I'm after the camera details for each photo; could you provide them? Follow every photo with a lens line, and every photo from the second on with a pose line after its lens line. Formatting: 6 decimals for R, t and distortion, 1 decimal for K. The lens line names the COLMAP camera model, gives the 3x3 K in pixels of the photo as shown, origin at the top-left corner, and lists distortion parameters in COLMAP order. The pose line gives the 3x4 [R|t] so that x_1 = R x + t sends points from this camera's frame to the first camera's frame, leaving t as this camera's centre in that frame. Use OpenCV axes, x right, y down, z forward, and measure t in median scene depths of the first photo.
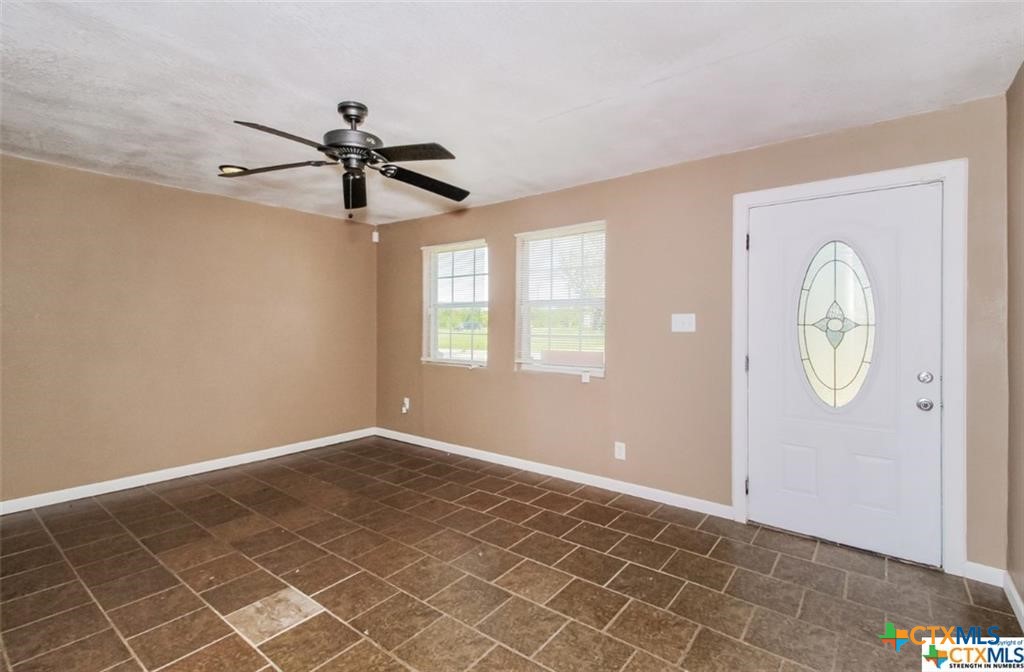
lens RADIAL K [[465.5, 0, 512.4], [0, 465.5, 332.7], [0, 0, 1]] dist [0.014926, -0.001191]
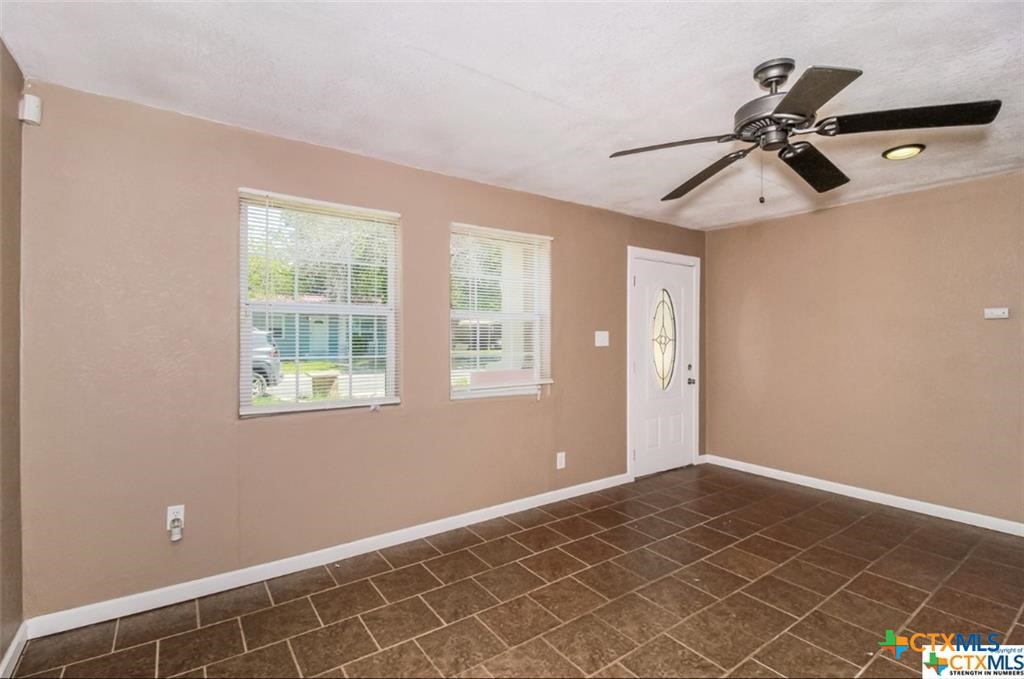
lens RADIAL K [[475.8, 0, 517.1], [0, 475.8, 345.0], [0, 0, 1]] dist [0.017610, 0.000165]
pose [[0.282501, -0.023613, 0.958976, -0.975106], [0.016639, 0.999667, 0.019714, -0.037201], [-0.959123, 0.010388, 0.282800, 0.929507]]
